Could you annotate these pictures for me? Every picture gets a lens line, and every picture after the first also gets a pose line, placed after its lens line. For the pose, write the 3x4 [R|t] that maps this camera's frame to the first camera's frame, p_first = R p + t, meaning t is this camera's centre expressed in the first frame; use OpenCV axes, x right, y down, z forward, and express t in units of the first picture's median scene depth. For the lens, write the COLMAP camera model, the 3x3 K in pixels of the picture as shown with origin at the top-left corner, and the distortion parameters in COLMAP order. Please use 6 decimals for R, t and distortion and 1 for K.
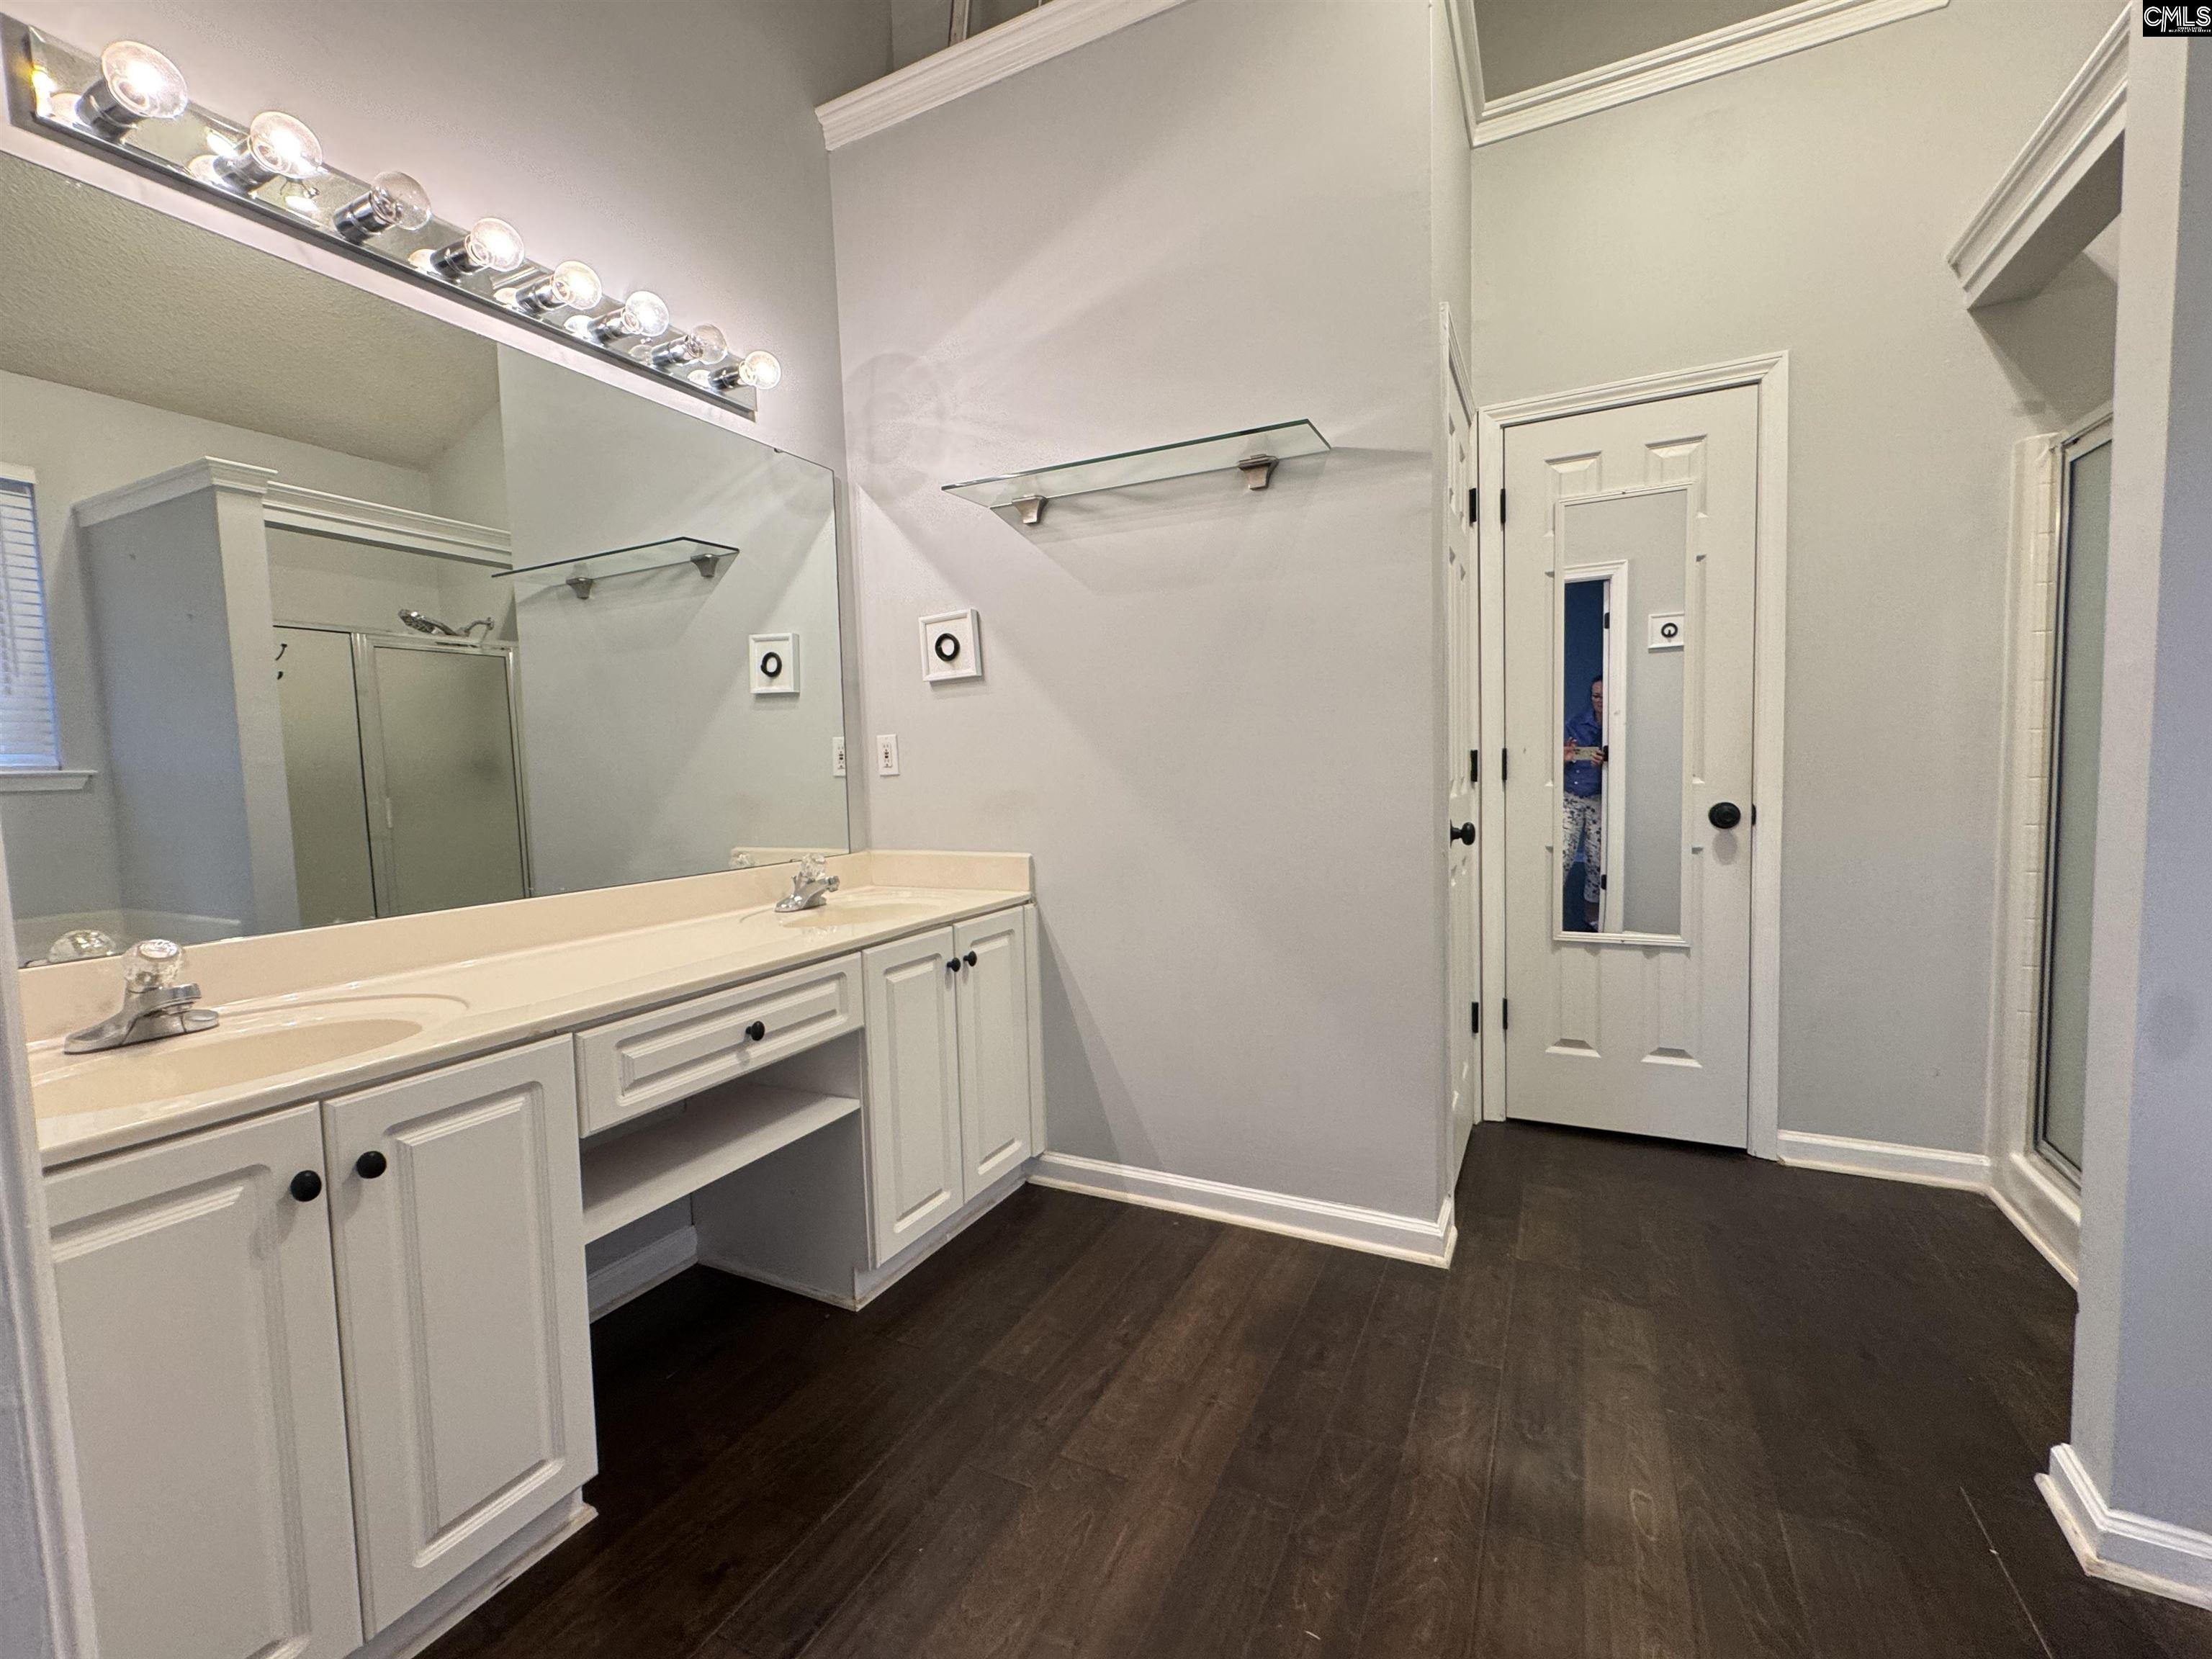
lens RADIAL K [[931.7, 0, 1109.6], [0, 931.7, 828.9], [0, 0, 1]] dist [0.000205, 0.000469]
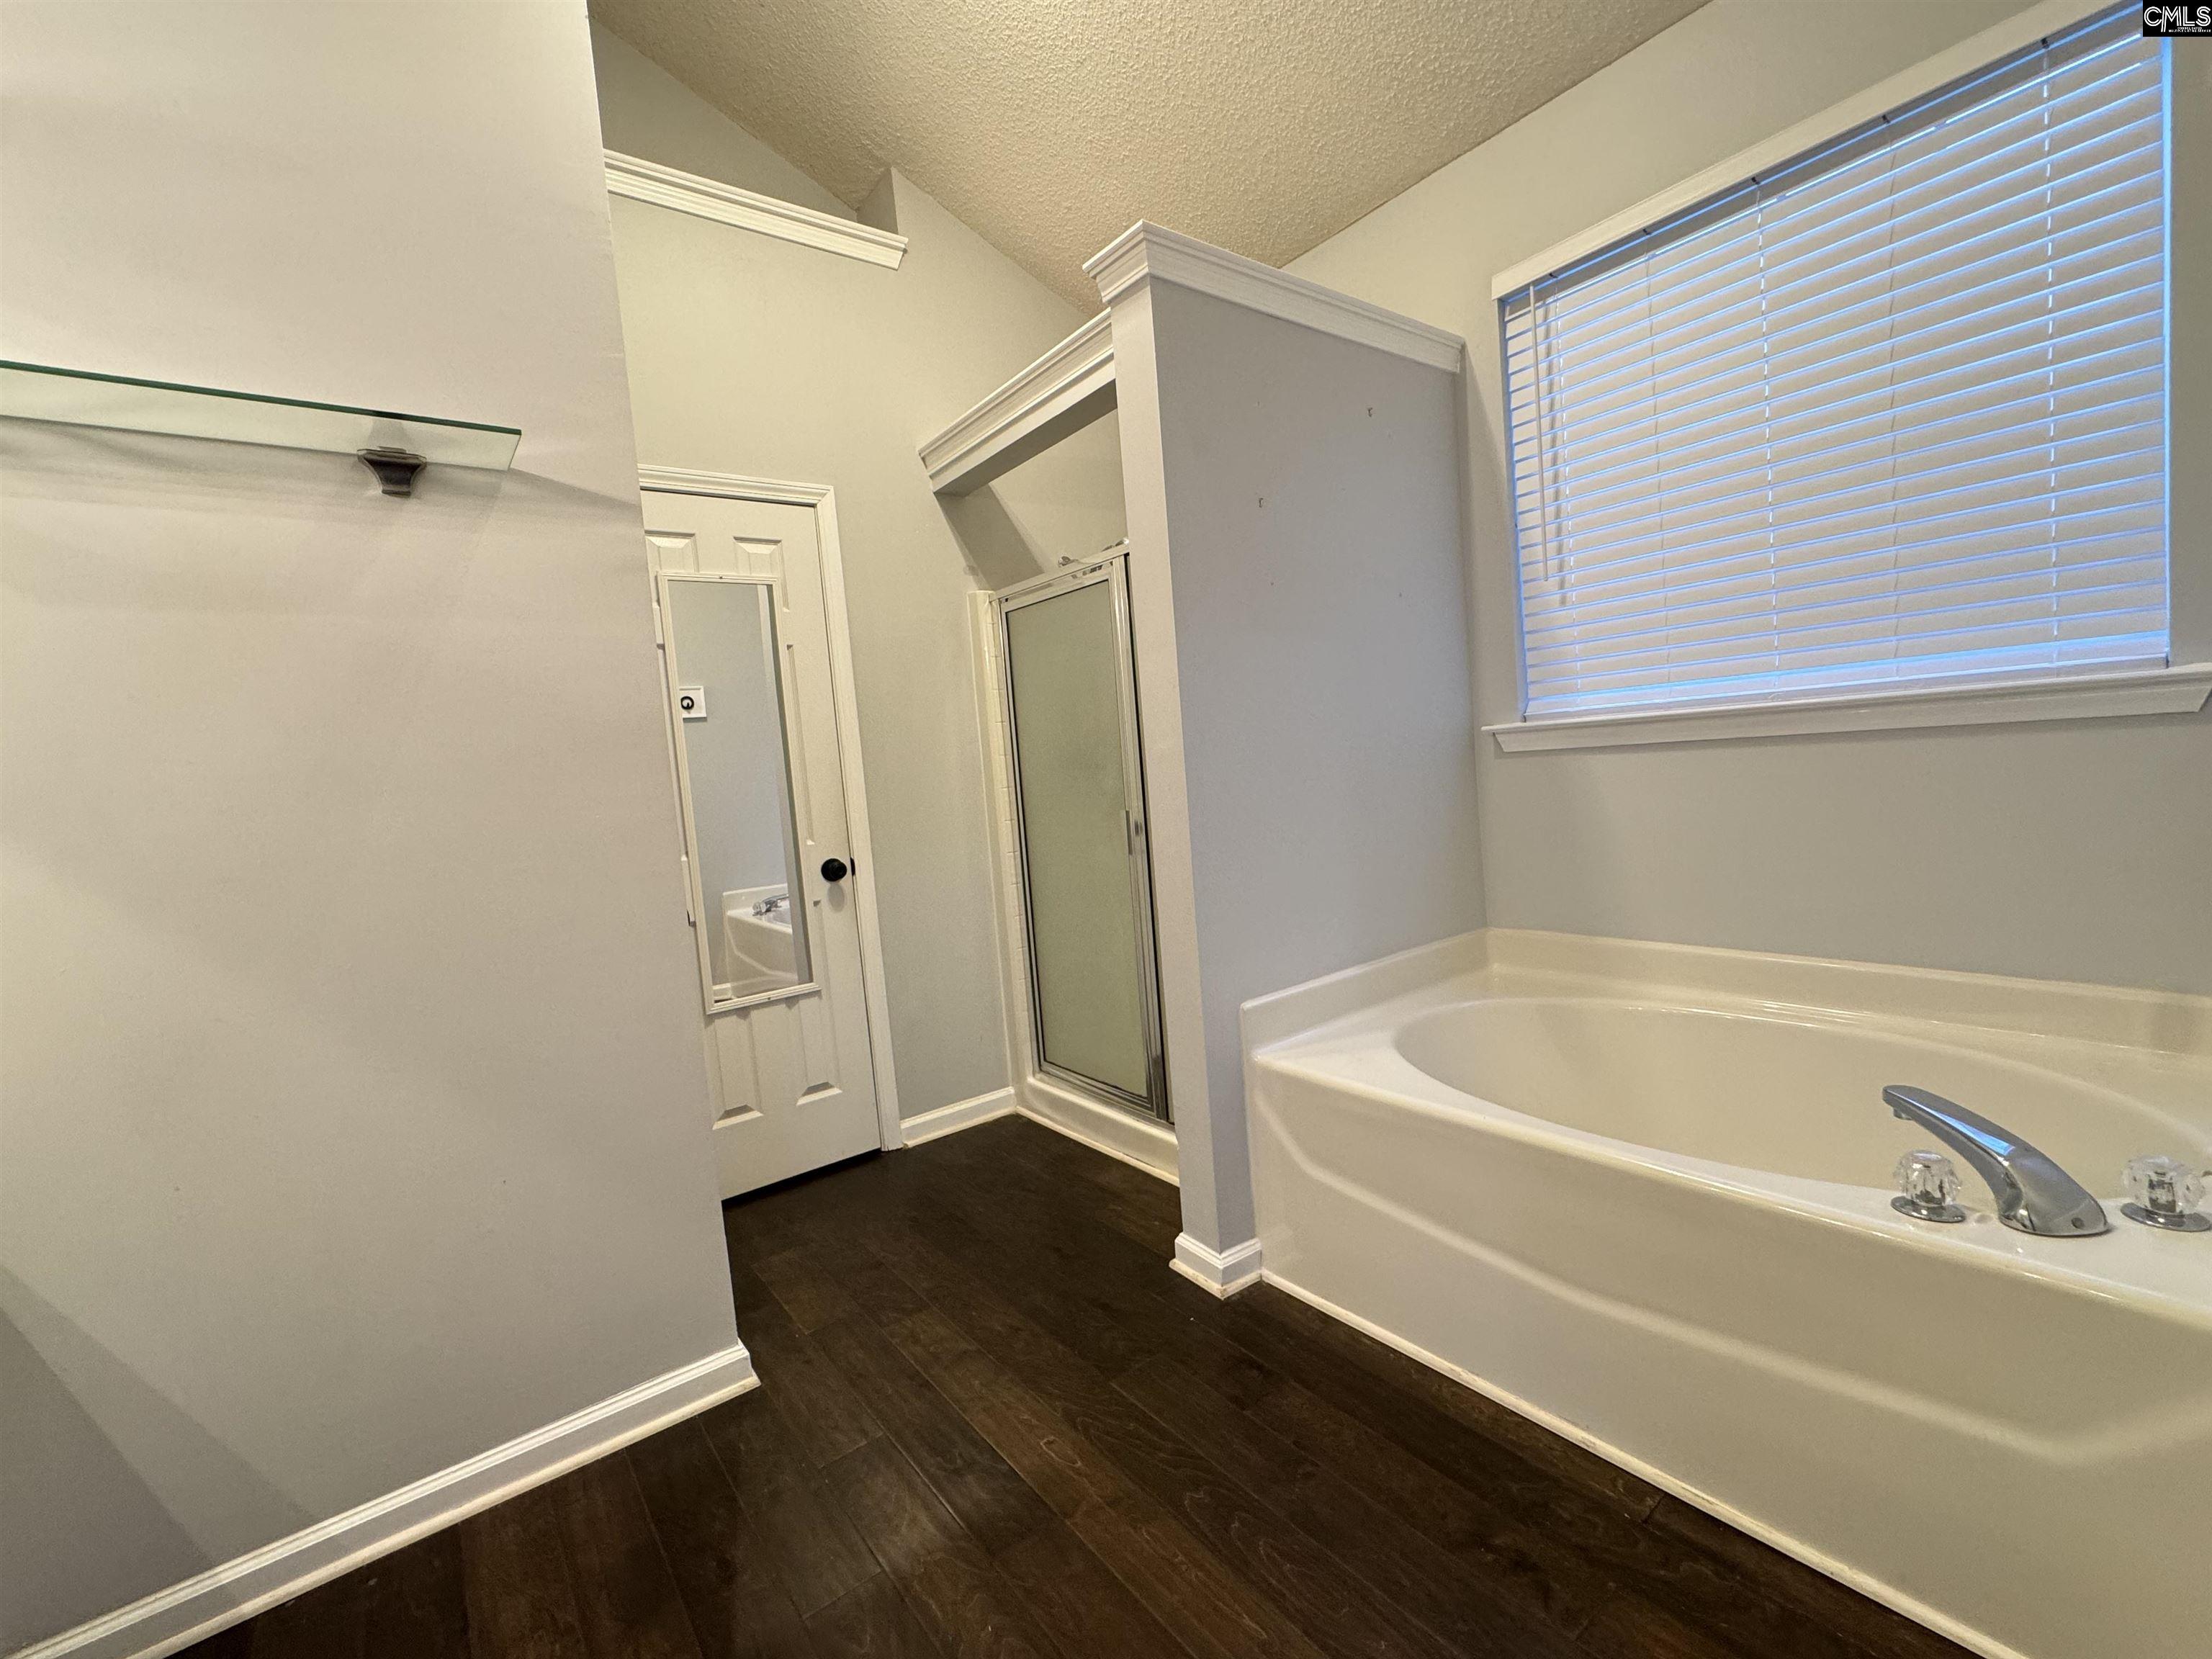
lens RADIAL K [[931.7, 0, 1102.5], [0, 931.7, 828.0], [0, 0, 1]] dist [0.000205, 0.000469]
pose [[0.449177, -0.069317, 0.890750, -0.234568], [0.137176, 0.990515, 0.007907, -0.031277], [-0.882849, 0.118638, 0.454425, 0.186341]]
